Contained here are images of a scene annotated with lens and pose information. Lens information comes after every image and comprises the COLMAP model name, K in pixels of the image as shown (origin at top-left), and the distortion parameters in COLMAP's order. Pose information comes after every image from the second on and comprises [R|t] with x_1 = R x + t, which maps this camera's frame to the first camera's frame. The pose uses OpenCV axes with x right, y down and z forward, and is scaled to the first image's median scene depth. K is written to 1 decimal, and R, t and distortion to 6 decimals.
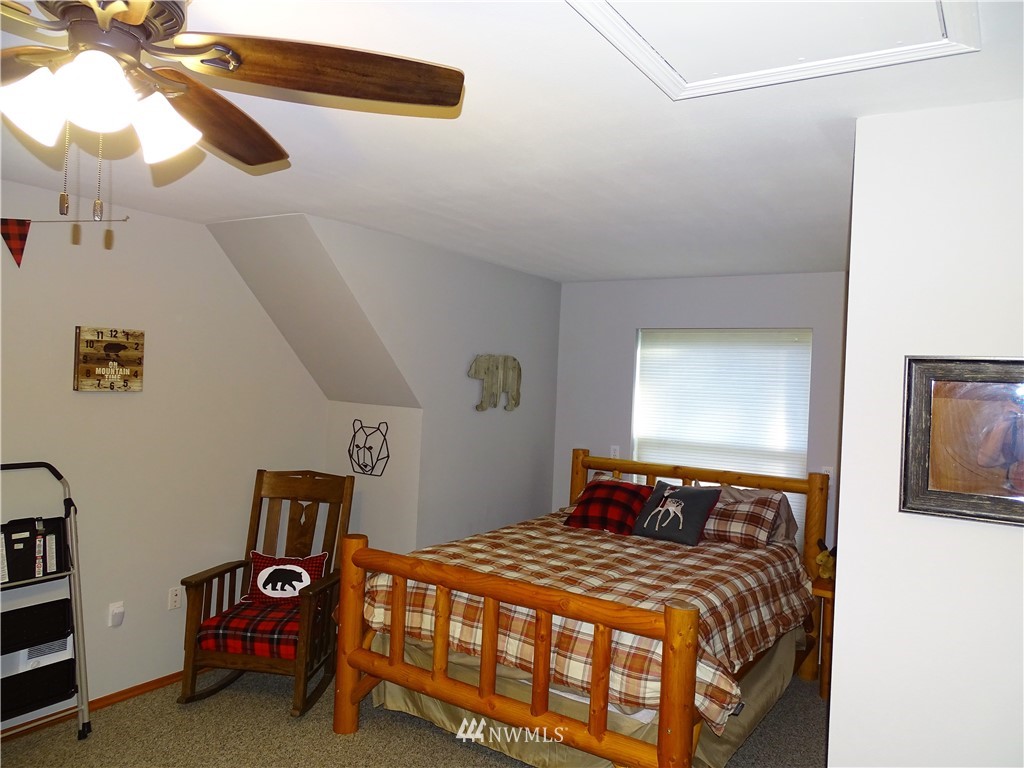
lens RADIAL K [[725.9, 0, 512.0], [0, 725.9, 384.0], [0, 0, 1]] dist [0.003503, -0.003599]
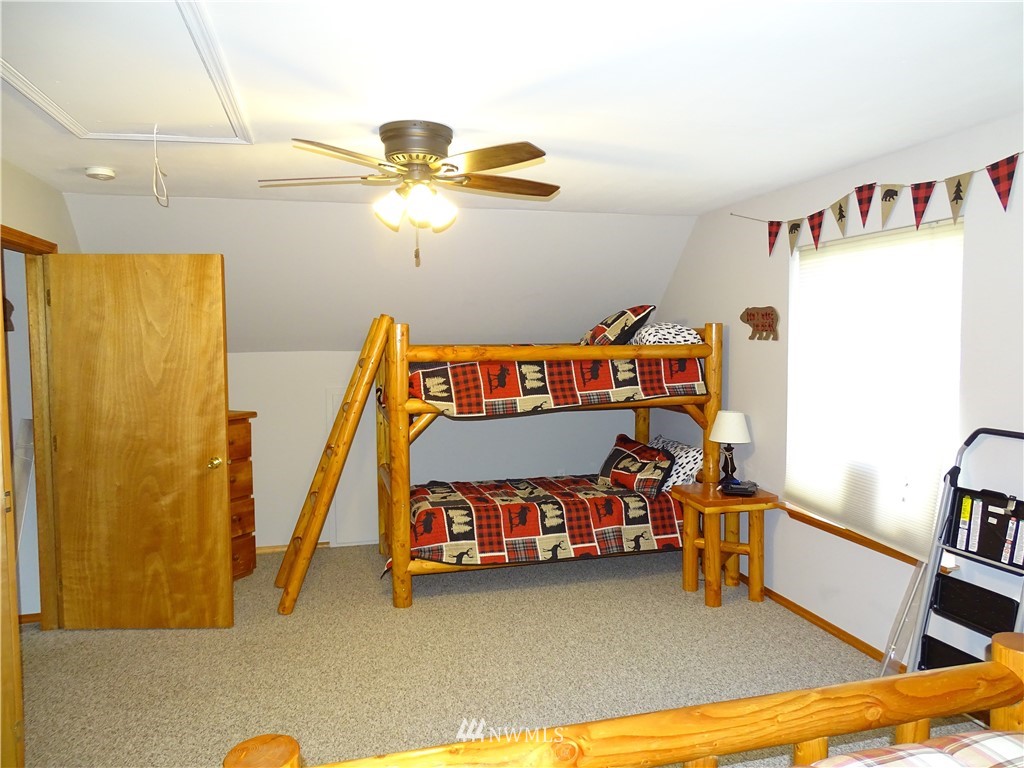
lens RADIAL K [[725.9, 0, 512.0], [0, 725.9, 384.0], [0, 0, 1]] dist [0.003503, -0.003599]
pose [[-0.675144, 0.009406, -0.737626, 0.393629], [-0.024971, 0.999054, 0.035596, 0.035398], [0.737263, 0.042452, -0.674271, 1.159363]]
